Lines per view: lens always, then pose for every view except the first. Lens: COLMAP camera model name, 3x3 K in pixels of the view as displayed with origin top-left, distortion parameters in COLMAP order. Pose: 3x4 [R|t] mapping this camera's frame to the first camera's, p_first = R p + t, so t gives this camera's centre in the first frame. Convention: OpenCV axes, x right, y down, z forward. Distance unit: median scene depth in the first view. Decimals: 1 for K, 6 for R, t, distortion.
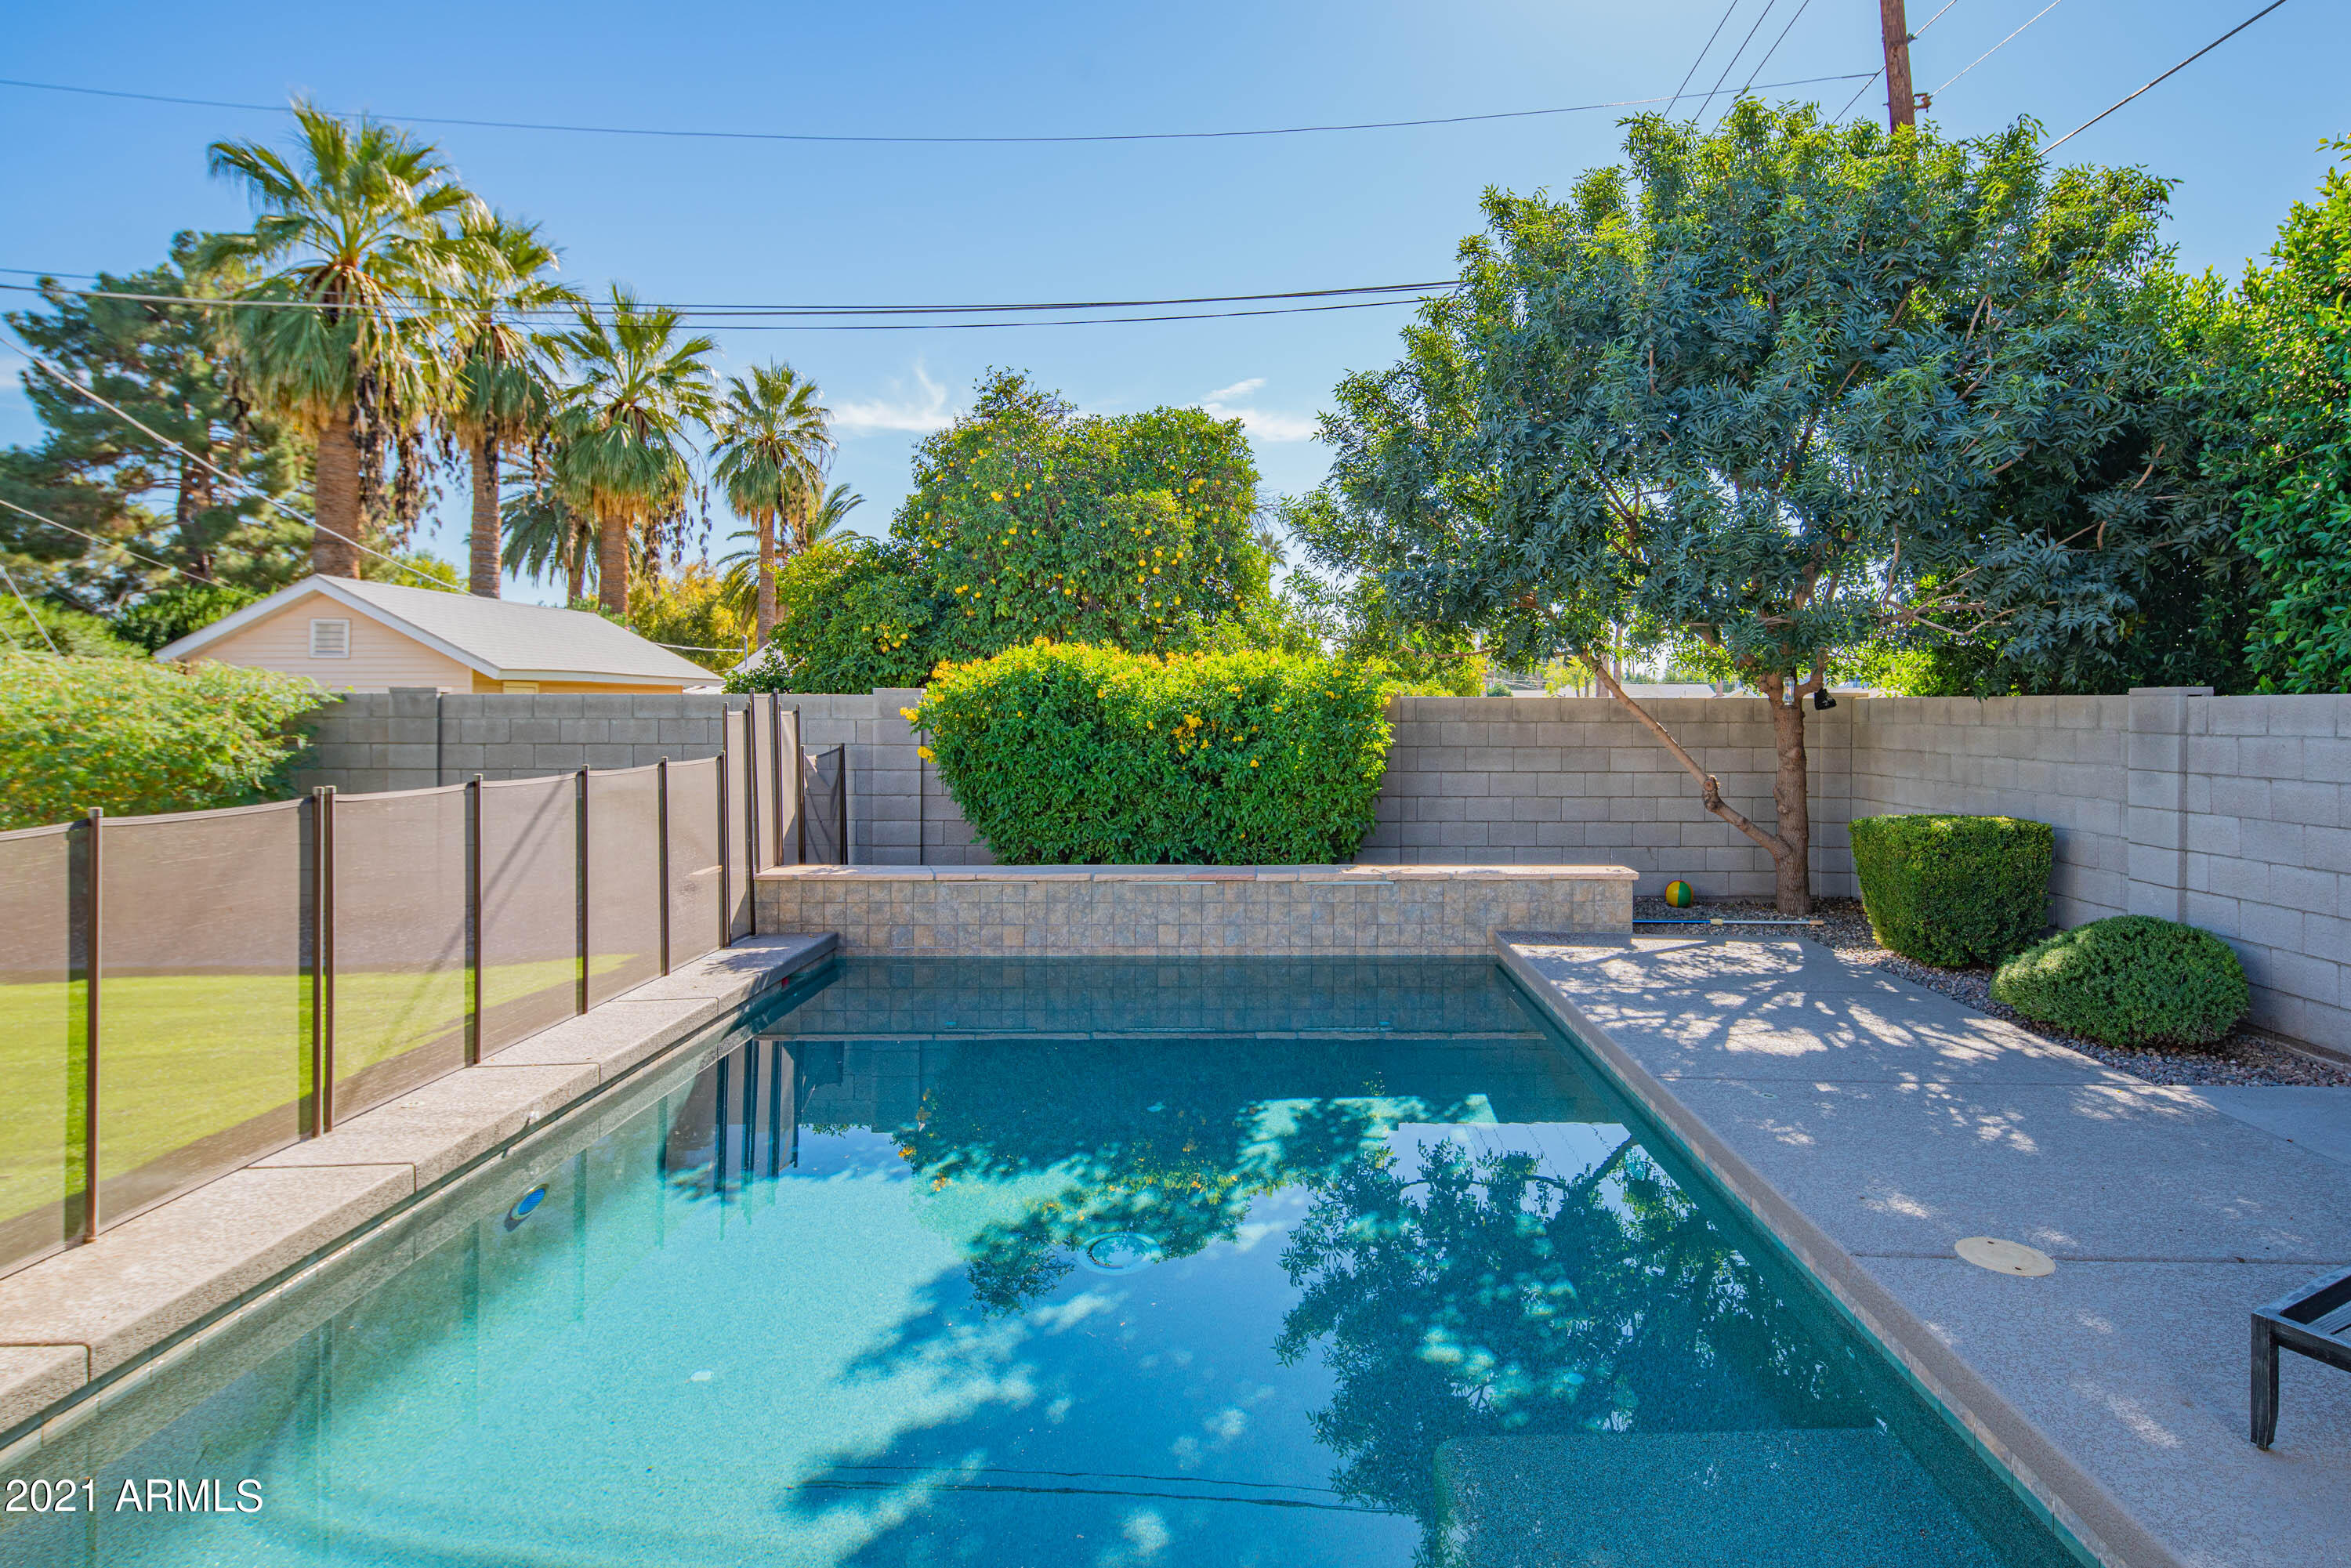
lens RADIAL K [[1299.1, 0, 1283.2], [0, 1299.1, 710.4], [0, 0, 1]] dist [0.007715, -0.004787]
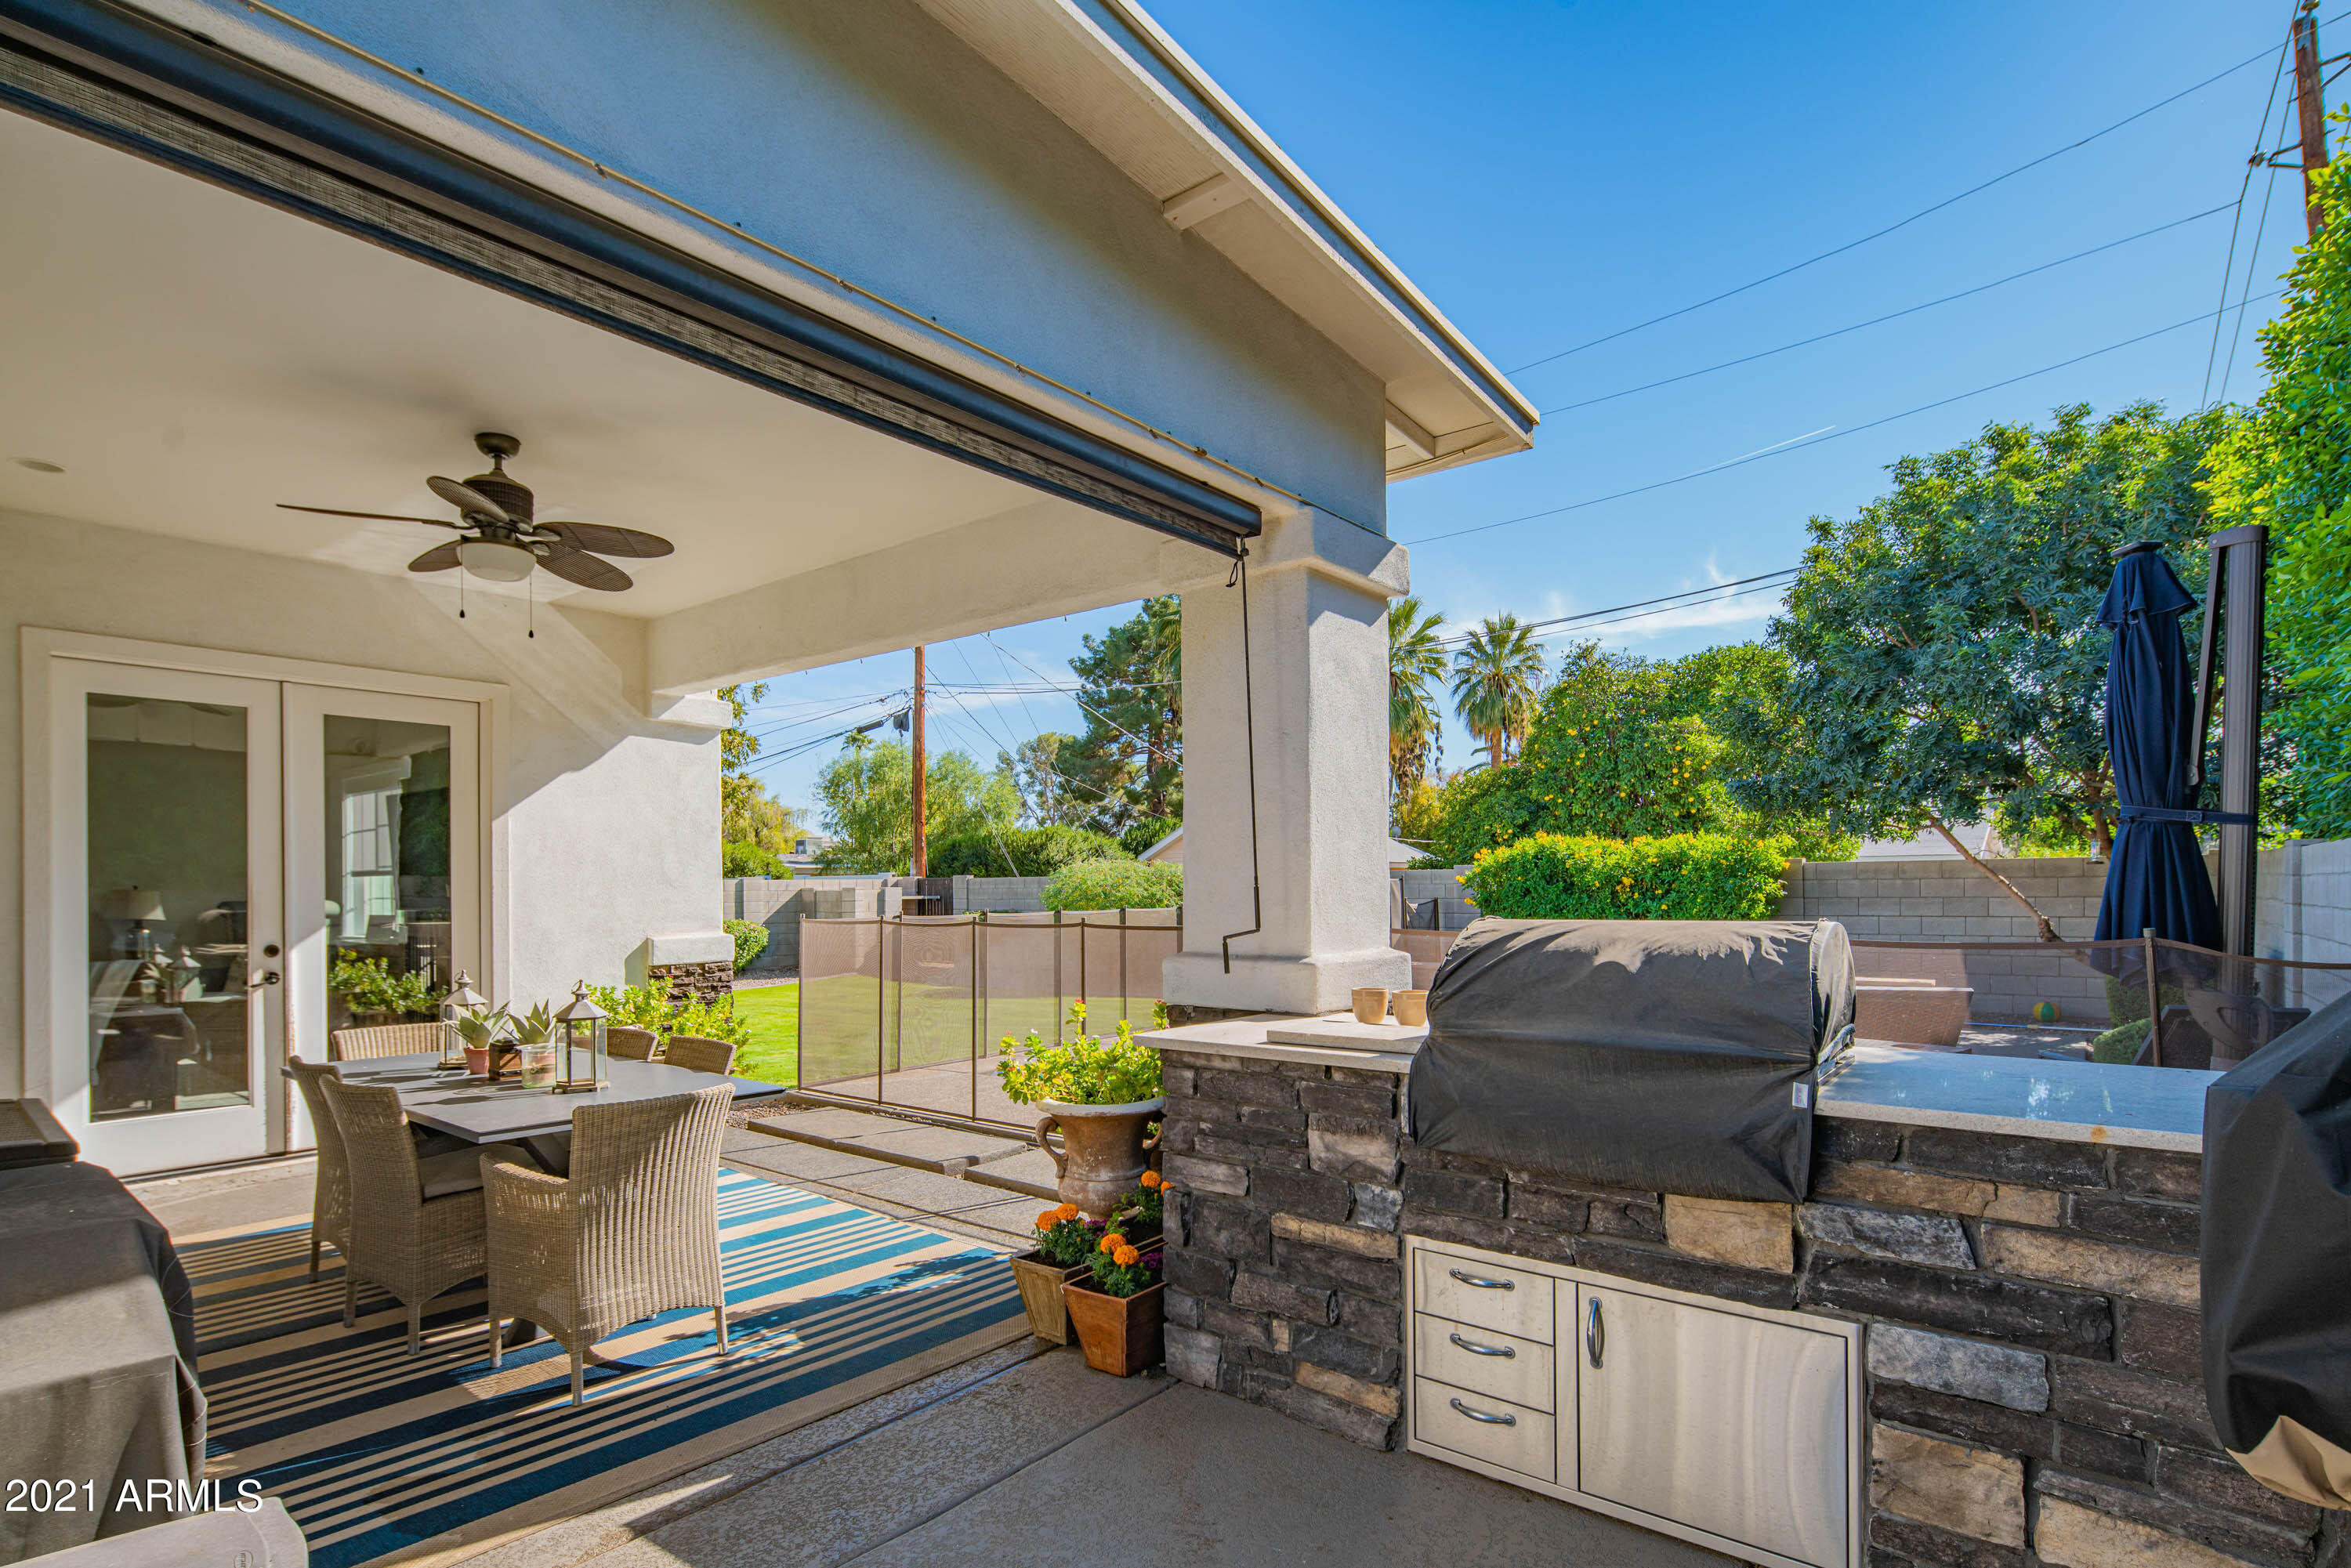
lens RADIAL K [[1158.3, 0, 1131.5], [0, 1158.3, 899.1], [0, 0, 1]] dist [-0.008434, -0.001392]
pose [[0.752199, -0.005595, -0.658912, 0.396401], [0.011027, 0.999931, 0.004097, 0.017704], [0.658843, -0.010347, 0.752209, -0.458880]]
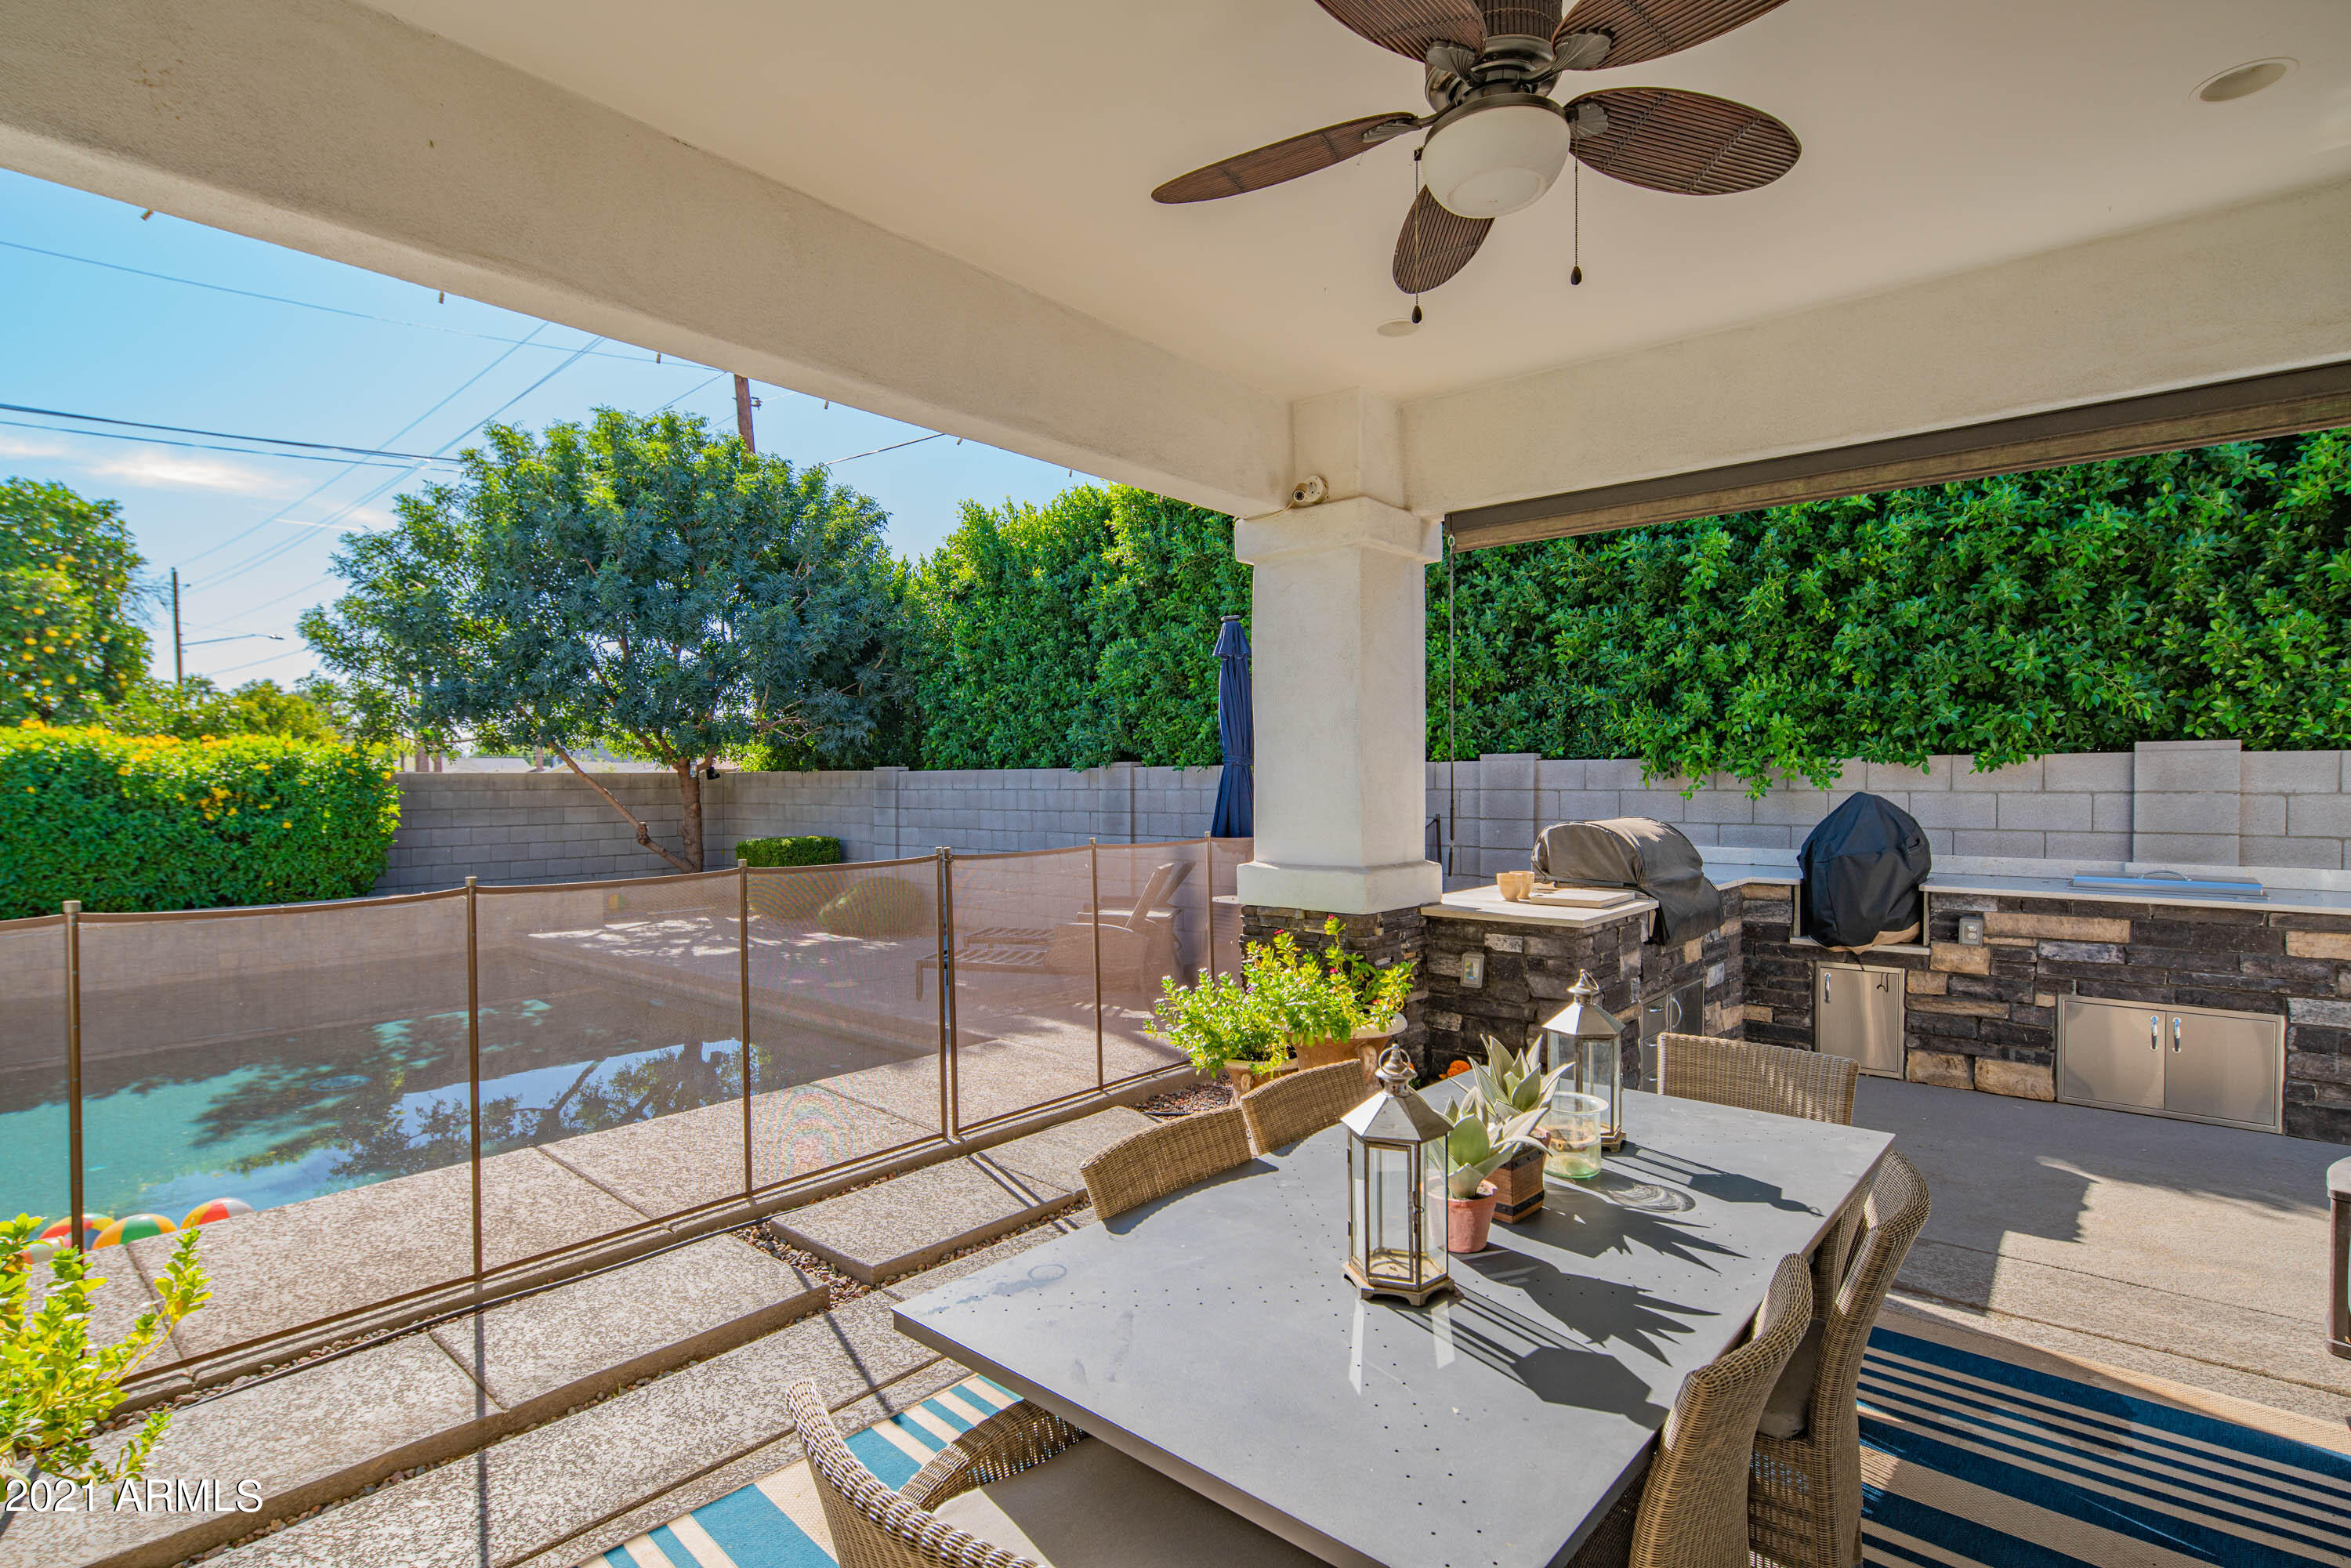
lens RADIAL K [[1158.3, 0, 1171.9], [0, 1158.3, 784.5], [0, 0, 1]] dist [-0.008434, -0.001392]
pose [[0.670629, -0.011398, 0.741705, -0.264571], [0.010065, 0.999930, 0.006266, 0.002114], [-0.741725, 0.003263, 0.670696, -0.388370]]
